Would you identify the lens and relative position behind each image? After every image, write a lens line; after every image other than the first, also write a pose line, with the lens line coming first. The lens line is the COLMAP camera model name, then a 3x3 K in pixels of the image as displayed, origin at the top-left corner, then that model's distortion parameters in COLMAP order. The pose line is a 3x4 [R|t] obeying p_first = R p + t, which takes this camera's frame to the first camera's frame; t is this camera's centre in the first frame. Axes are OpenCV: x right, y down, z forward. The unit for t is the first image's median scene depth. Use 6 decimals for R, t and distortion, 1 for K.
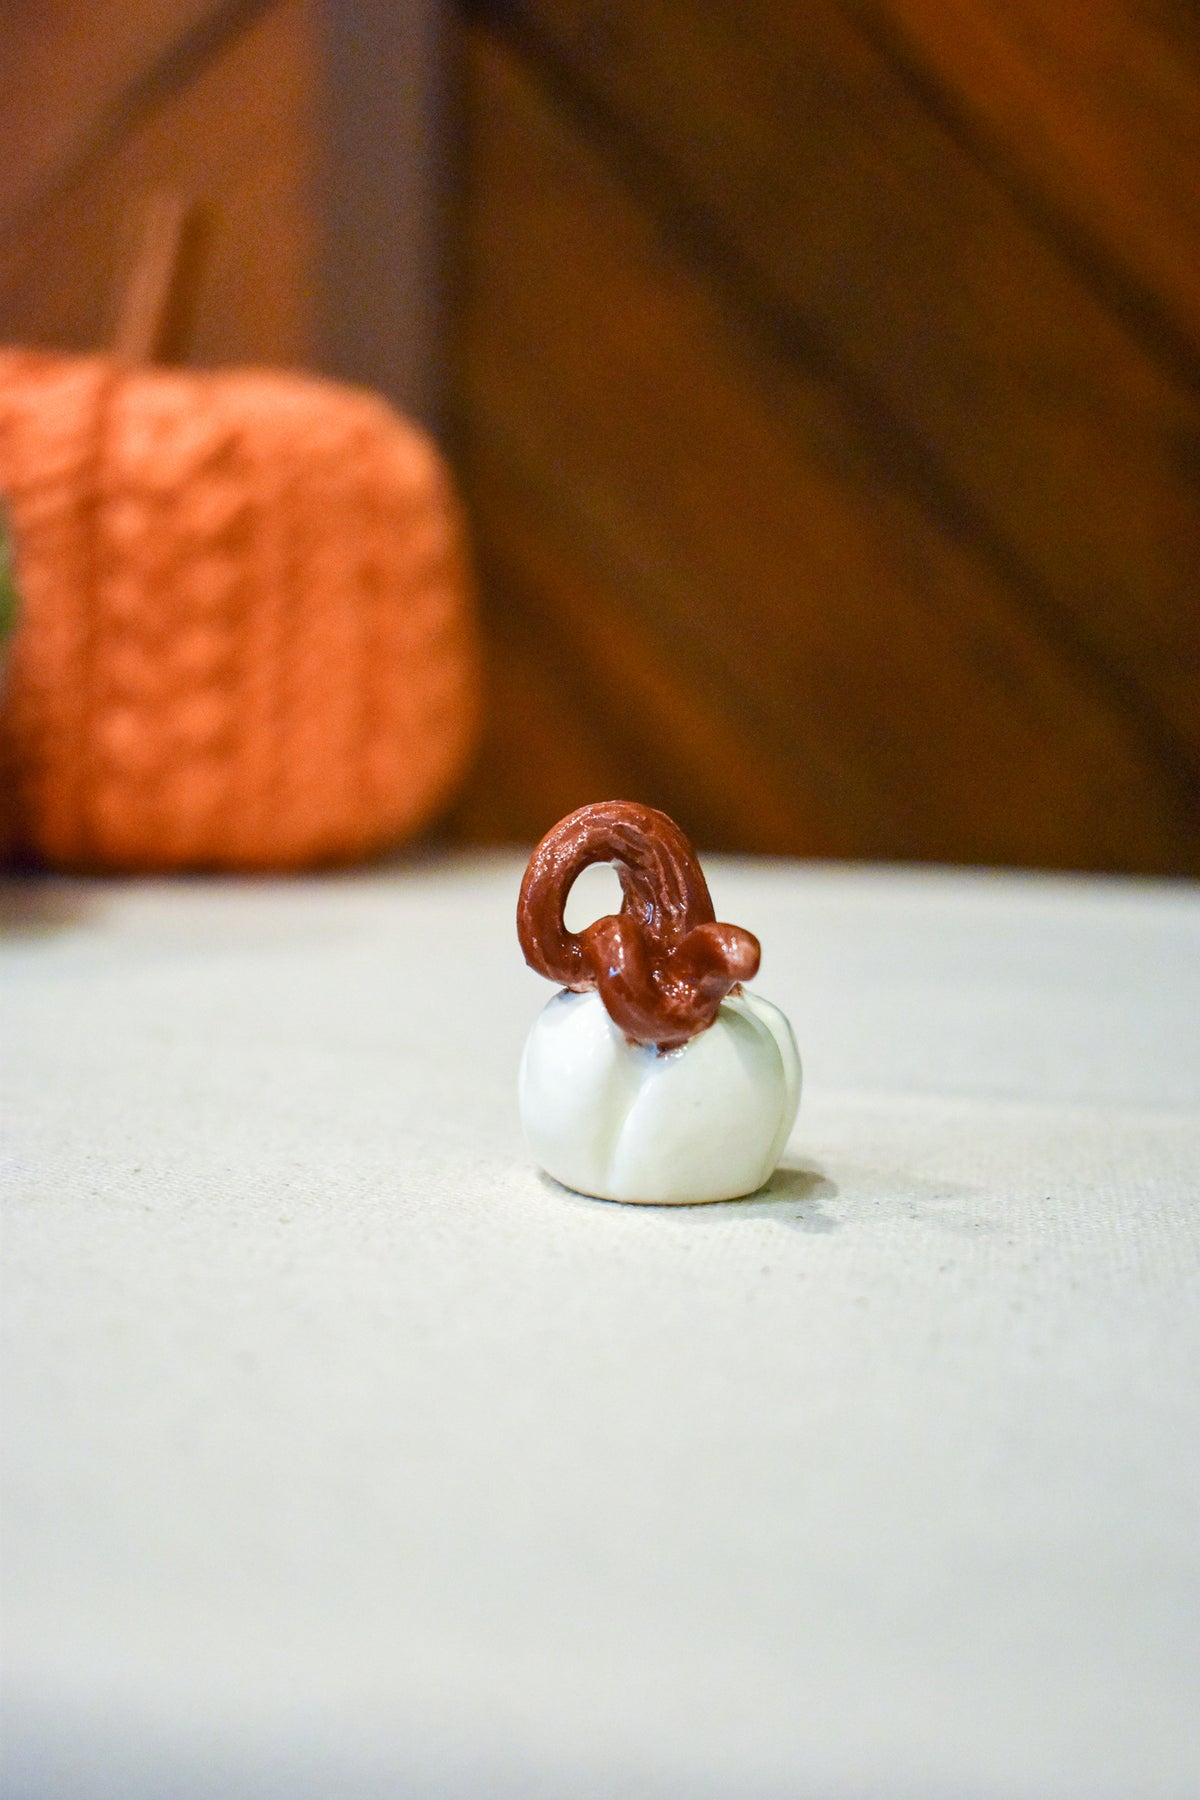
lens RADIAL K [[2616.2, 0, 600.0], [0, 2616.2, 900.0], [0, 0, 1]] dist [-0.029884, -0.043017]
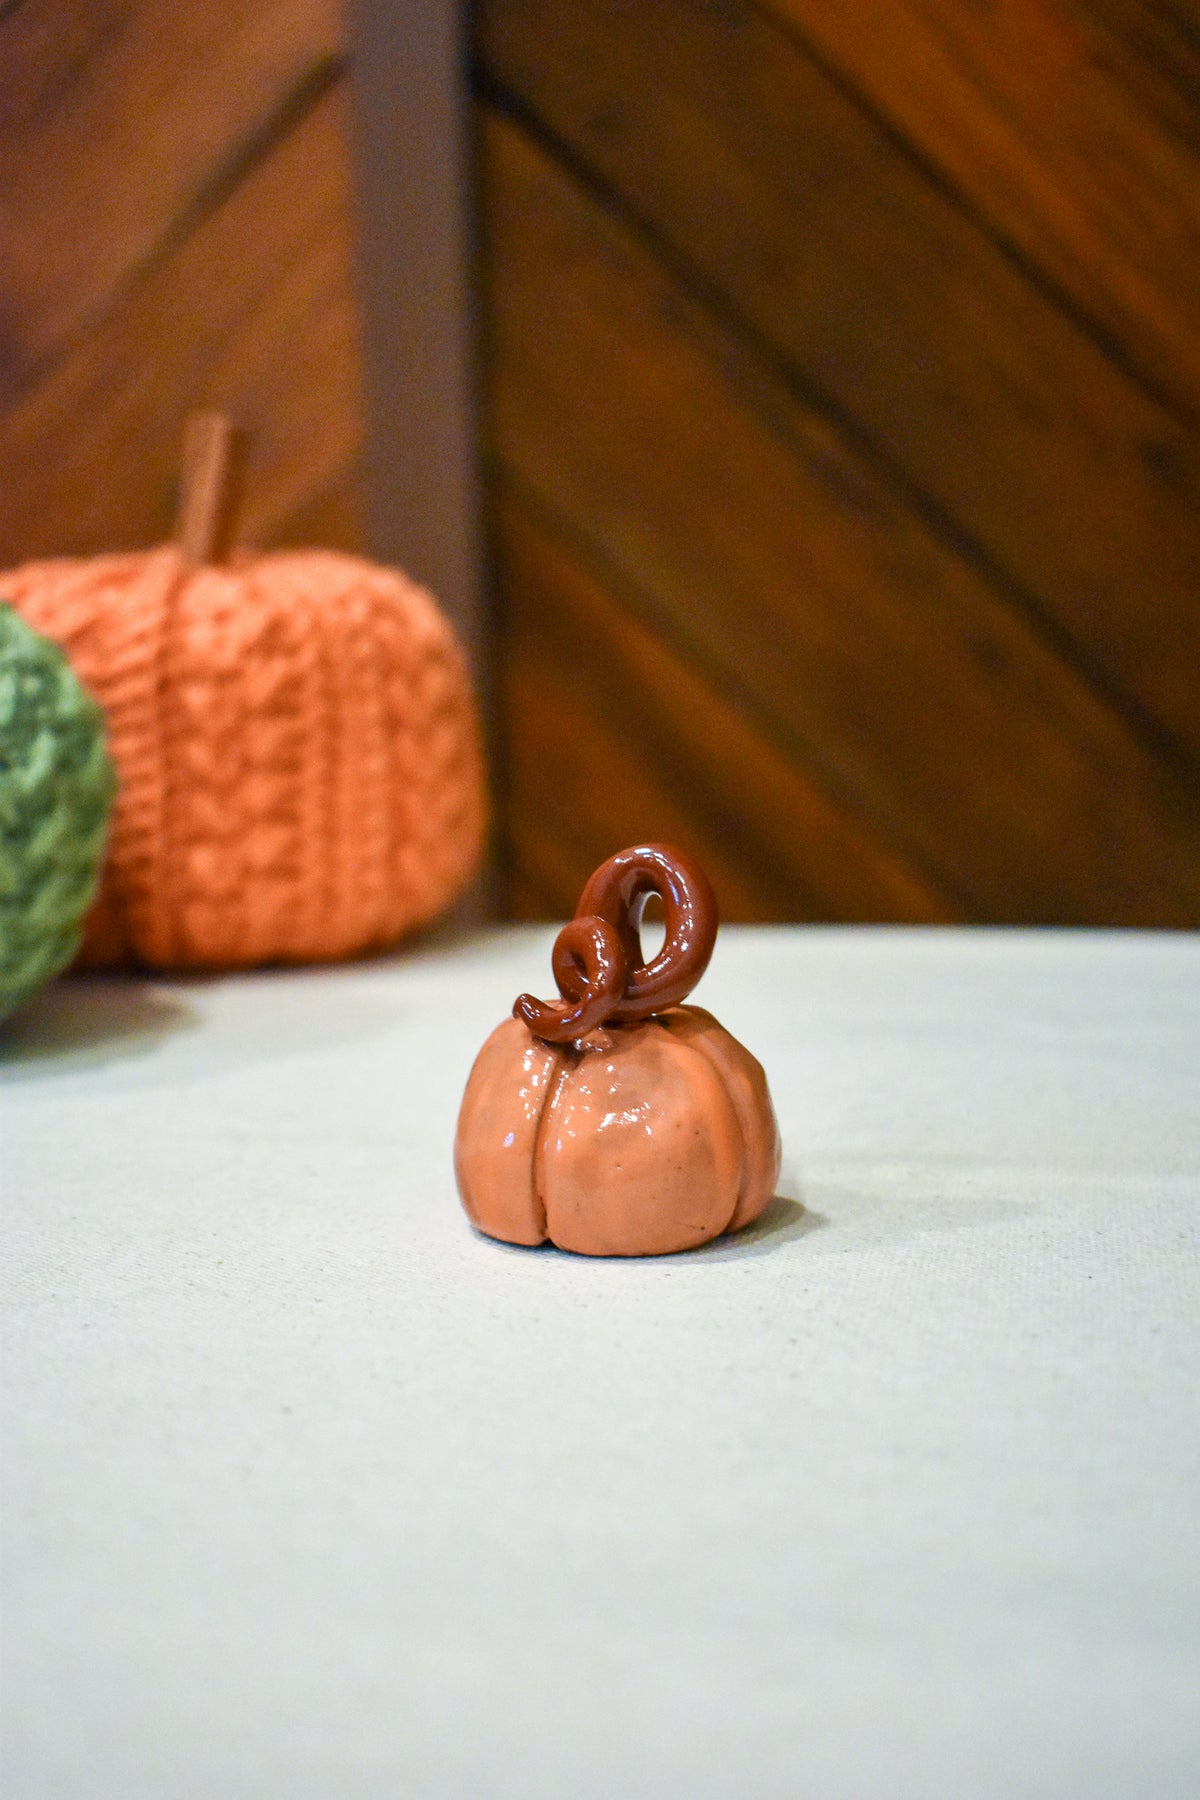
lens RADIAL K [[2502.6, 0, 600.0], [0, 2502.6, 900.0], [0, 0, 1]] dist [-0.052628, -0.005590]
pose [[0.997906, -0.054075, -0.035501, 0.050904], [0.054937, 0.998206, 0.023786, -0.064194], [0.034151, -0.025686, 0.999087, -0.204051]]
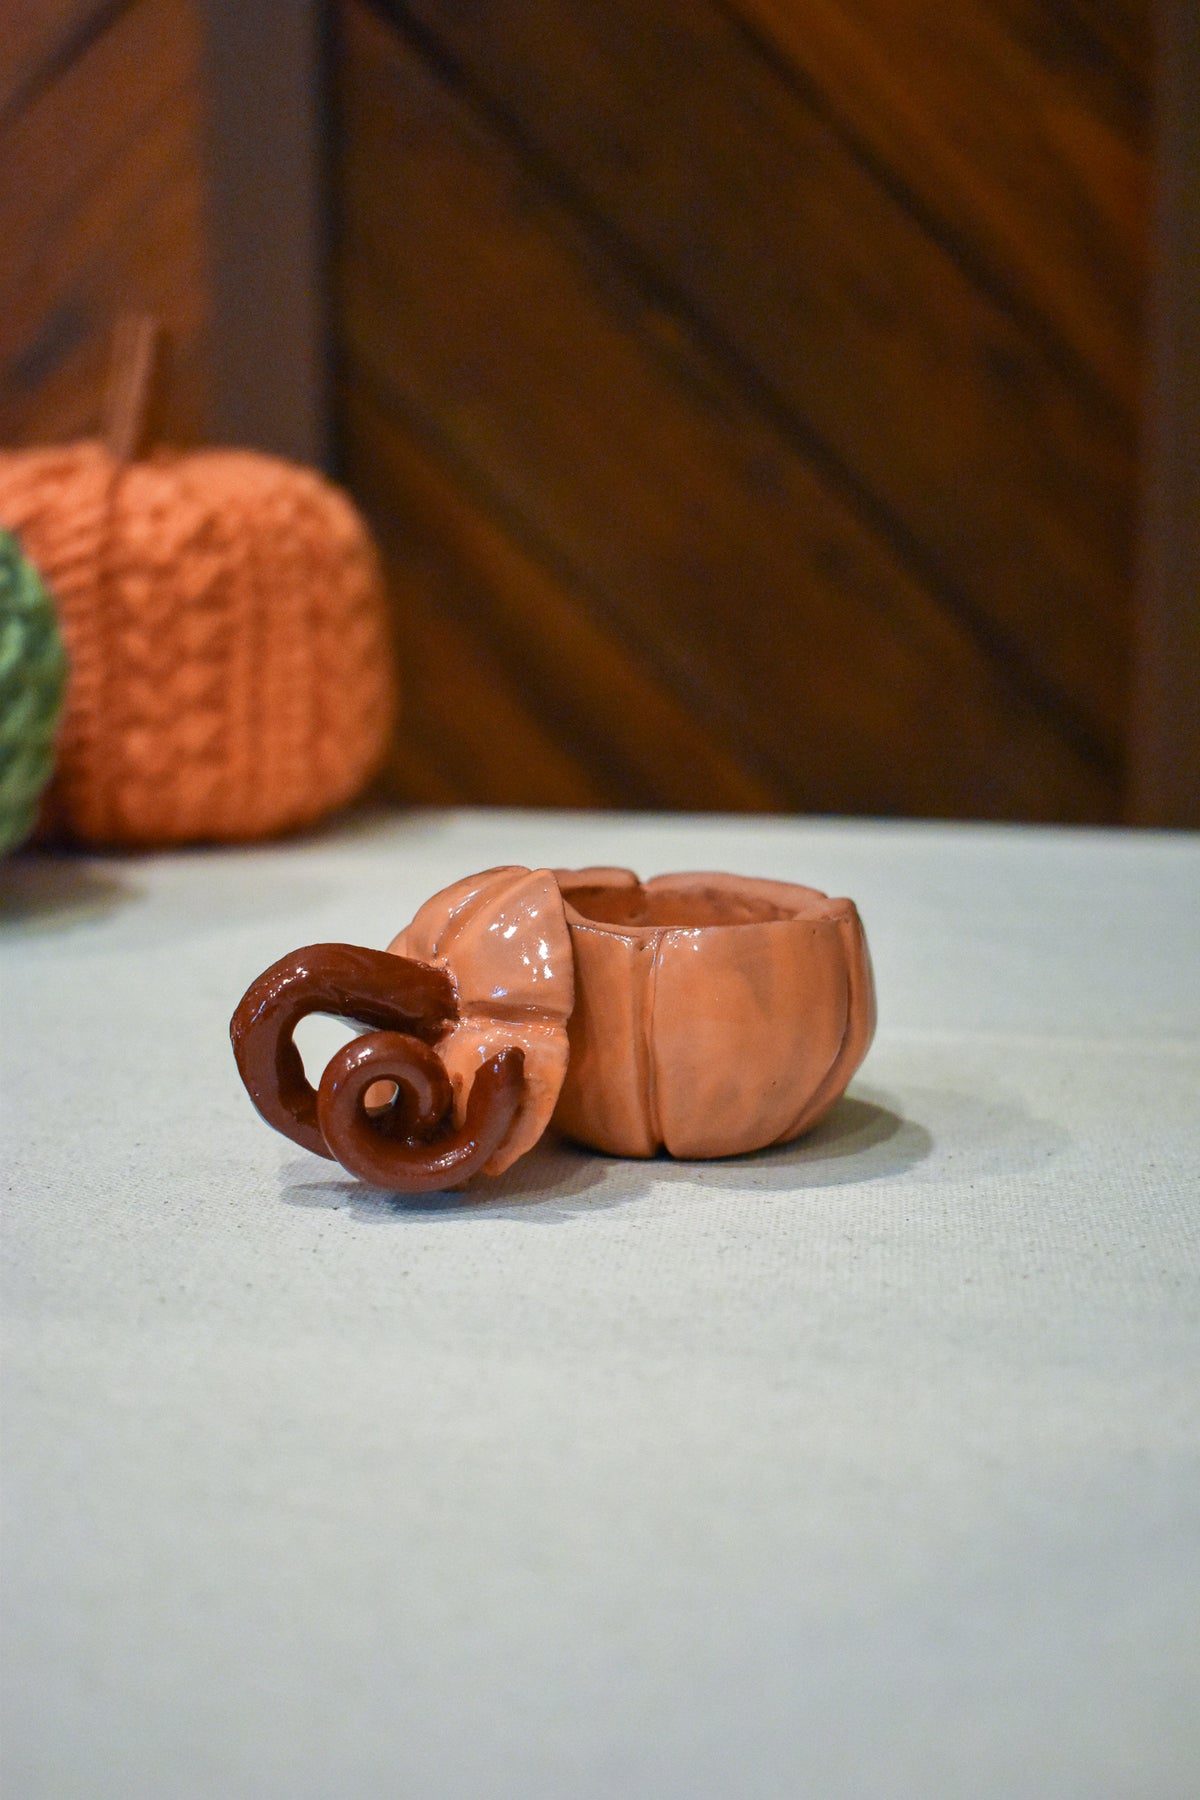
lens RADIAL K [[2616.2, 0, 600.0], [0, 2616.2, 900.0], [0, 0, 1]] dist [-0.029884, -0.043017]
pose [[0.998411, -0.035796, 0.043523, -0.007129], [0.032830, 0.997209, 0.067055, -0.067144], [-0.045802, -0.065519, 0.996800, -0.356302]]
